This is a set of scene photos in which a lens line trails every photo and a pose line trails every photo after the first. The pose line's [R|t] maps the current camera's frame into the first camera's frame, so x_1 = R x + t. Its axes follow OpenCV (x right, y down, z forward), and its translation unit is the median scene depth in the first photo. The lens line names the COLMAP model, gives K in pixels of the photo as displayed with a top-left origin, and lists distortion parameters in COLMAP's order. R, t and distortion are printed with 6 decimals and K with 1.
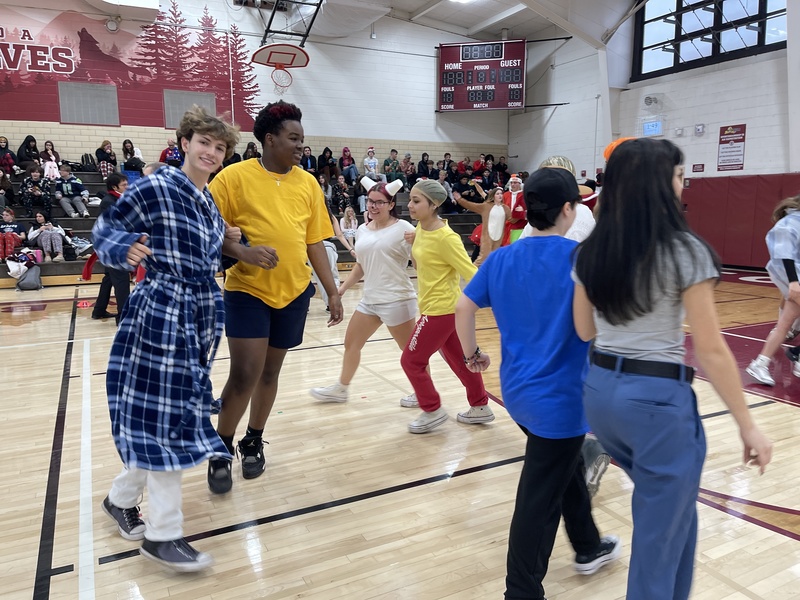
lens RADIAL K [[605.5, 0, 399.0], [0, 605.5, 278.4], [0, 0, 1]] dist [0.103344, -0.154424]
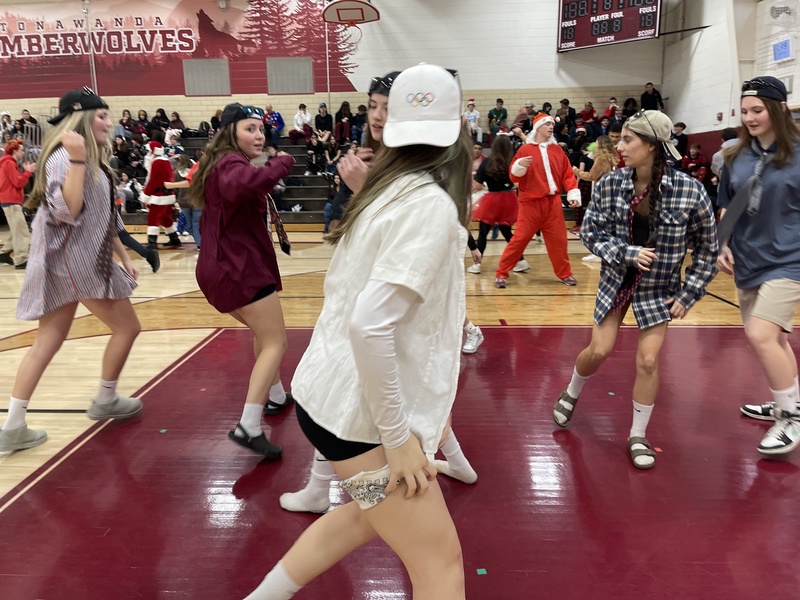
lens RADIAL K [[605.5, 0, 399.0], [0, 605.5, 278.4], [0, 0, 1]] dist [0.103344, -0.154424]
pose [[0.872478, 0.079004, -0.482224, 0.381192], [-0.048120, 0.995938, 0.076104, -0.012531], [0.486278, -0.043194, 0.872736, 0.149061]]
